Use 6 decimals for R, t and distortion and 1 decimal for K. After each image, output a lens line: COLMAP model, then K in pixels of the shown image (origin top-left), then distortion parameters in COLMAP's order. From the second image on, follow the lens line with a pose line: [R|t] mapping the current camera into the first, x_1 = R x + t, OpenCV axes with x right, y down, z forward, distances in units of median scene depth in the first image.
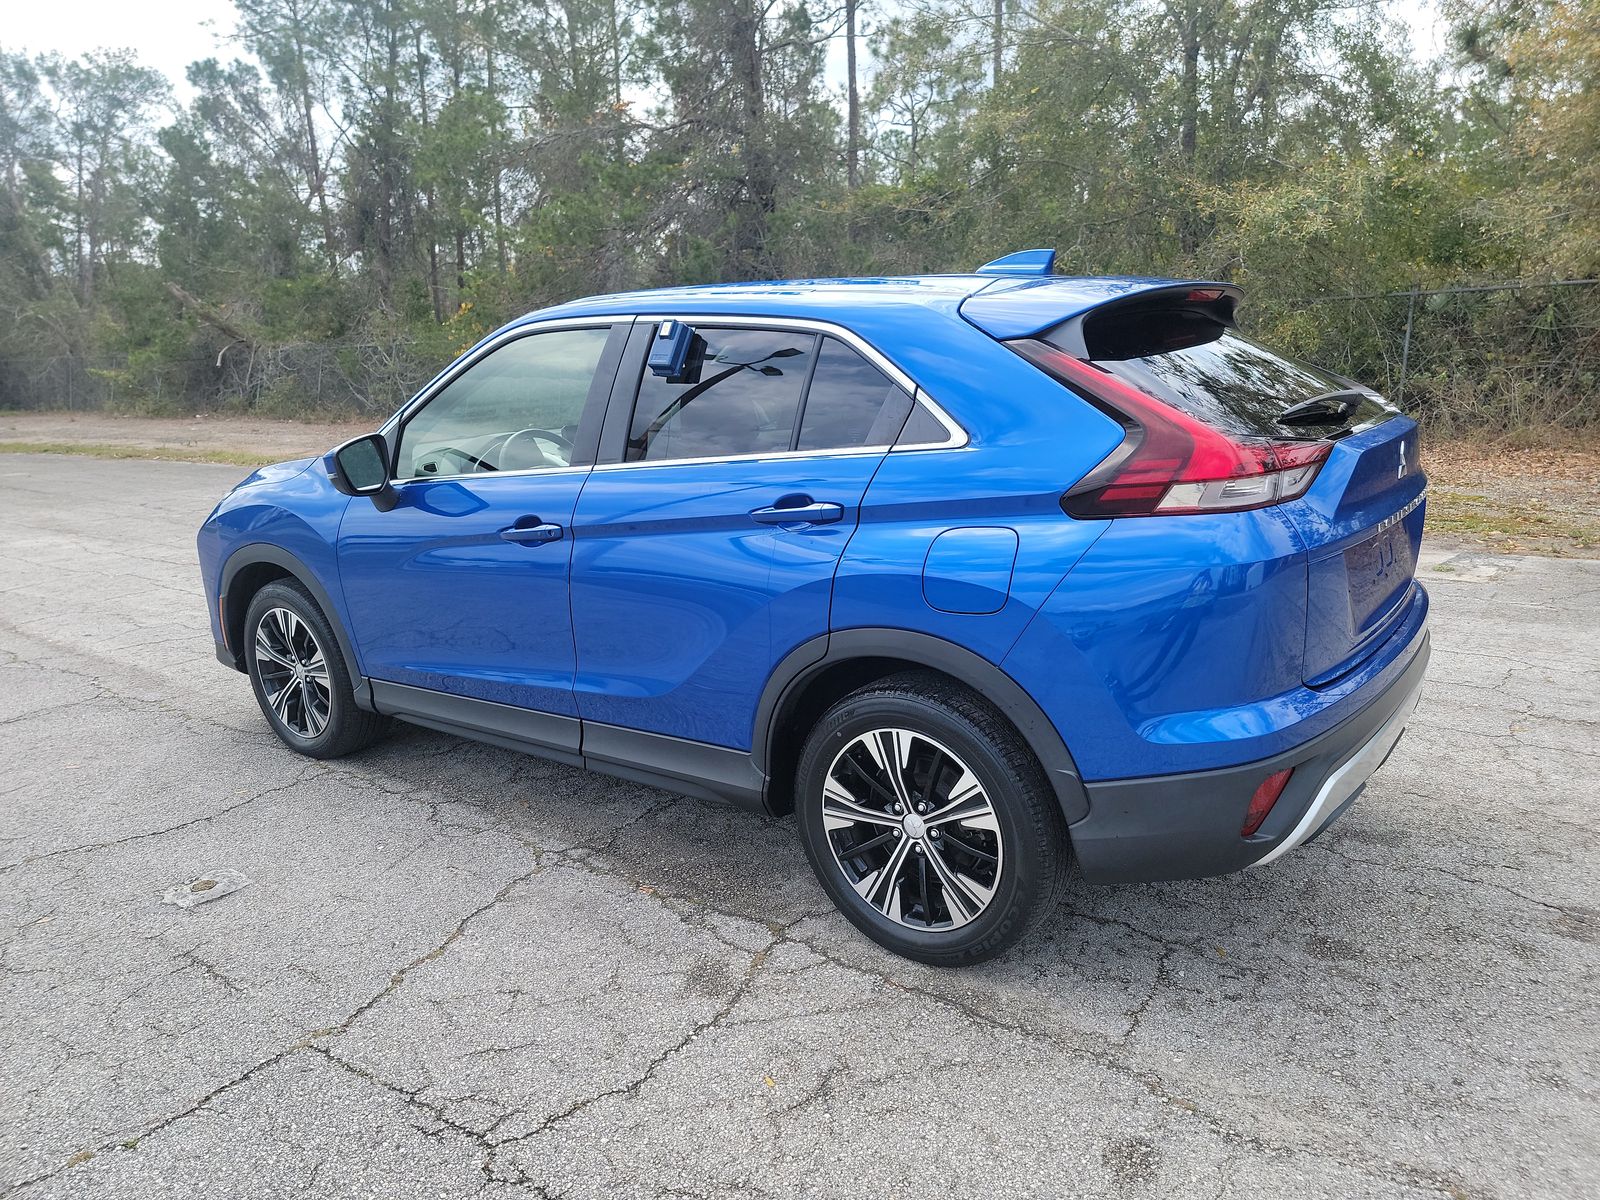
lens RADIAL K [[1098.6, 0, 797.2], [0, 1098.6, 606.9], [0, 0, 1]] dist [0.095995, -0.079702]
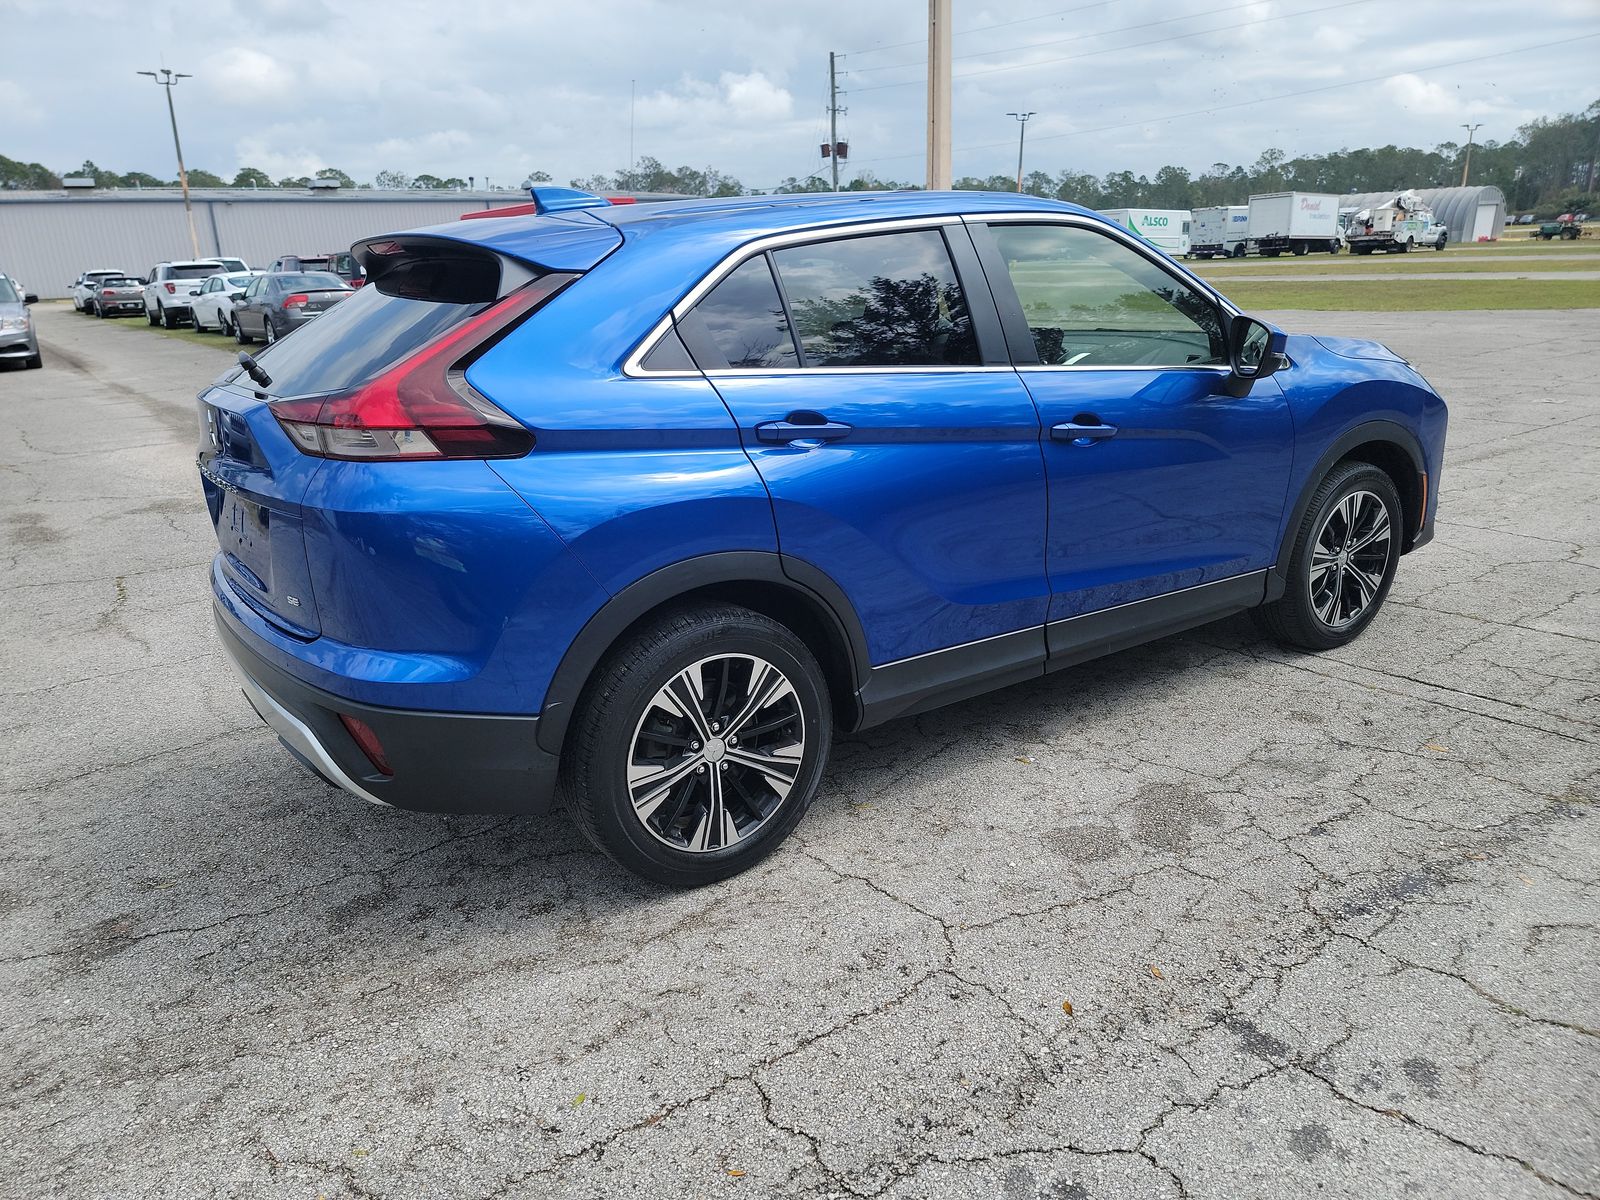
lens RADIAL K [[1098.6, 0, 797.2], [0, 1098.6, 606.9], [0, 0, 1]] dist [0.095995, -0.079702]
pose [[-0.302619, 0.341569, -0.889805, 1.071480], [-0.173481, 0.898244, 0.403809, -0.390828], [0.937191, 0.276564, -0.212570, 1.406156]]
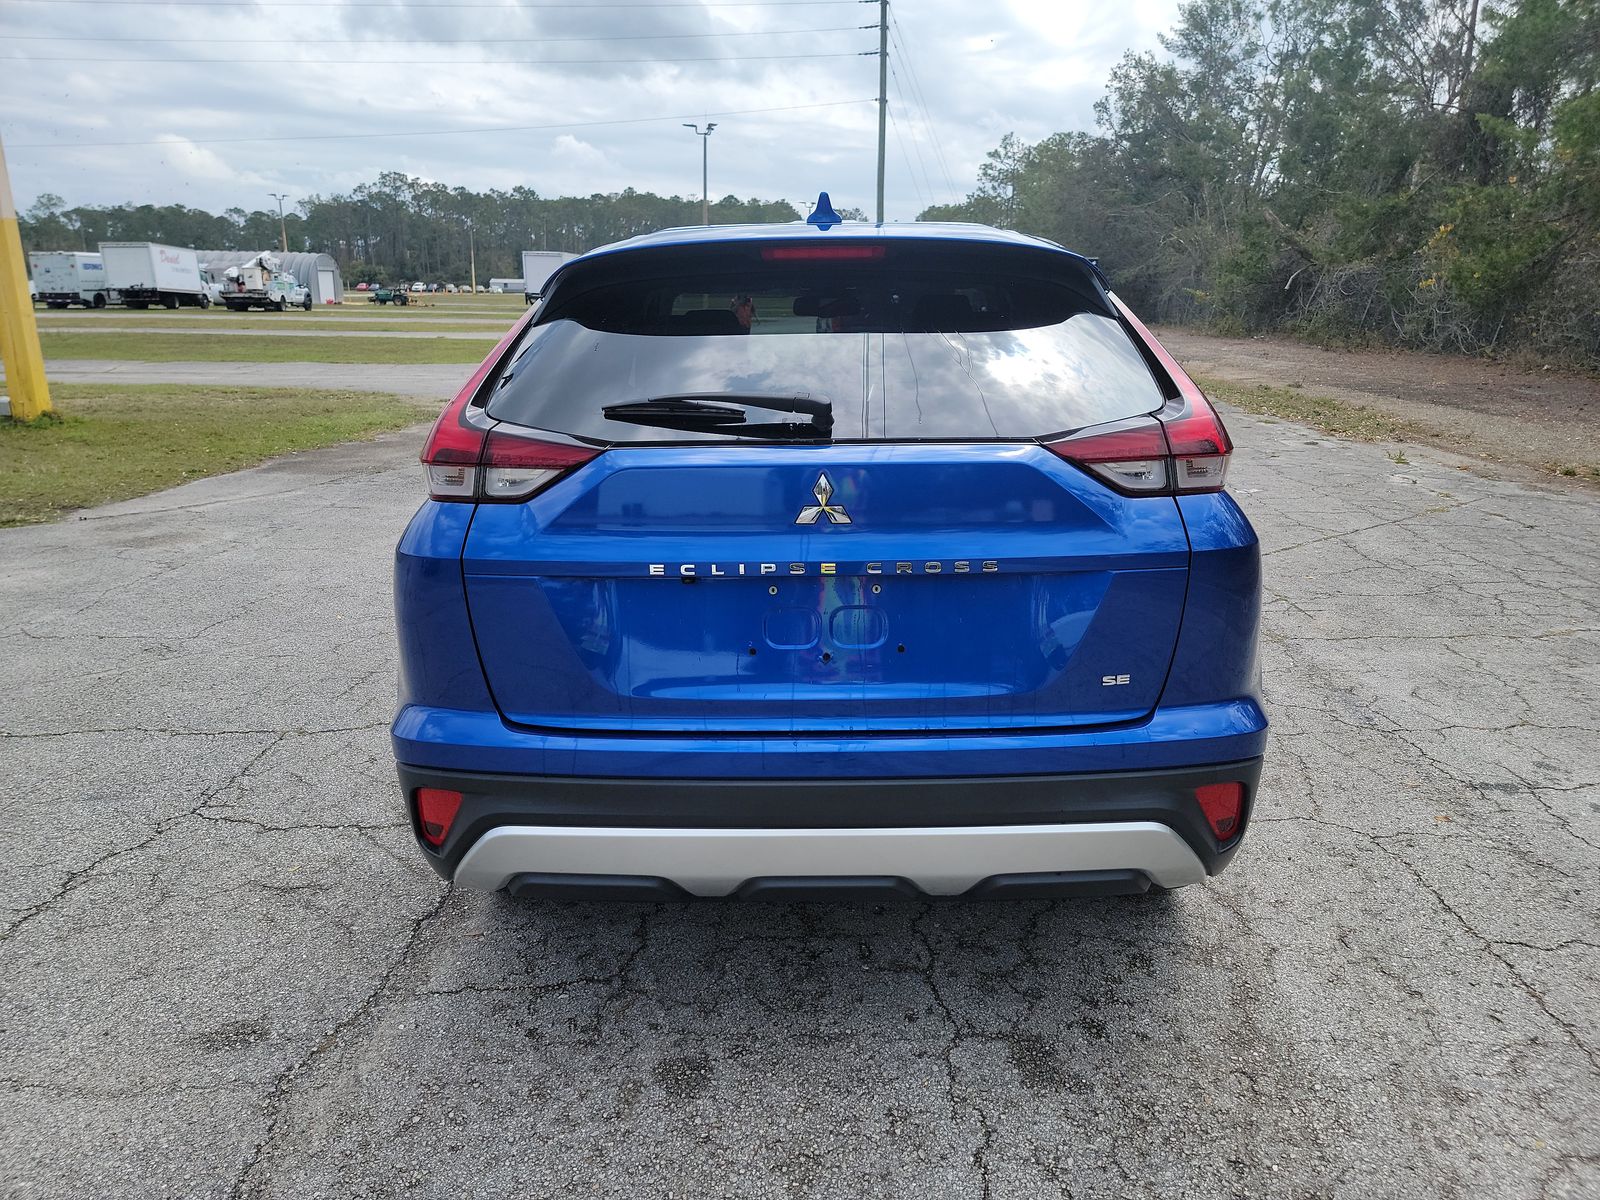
lens RADIAL K [[1098.6, 0, 797.2], [0, 1098.6, 606.9], [0, 0, 1]] dist [0.095995, -0.079702]
pose [[0.593877, 0.264778, -0.759739, 0.856410], [-0.215694, 0.962125, 0.166707, -0.141384], [0.775104, 0.064868, 0.628495, 0.439572]]
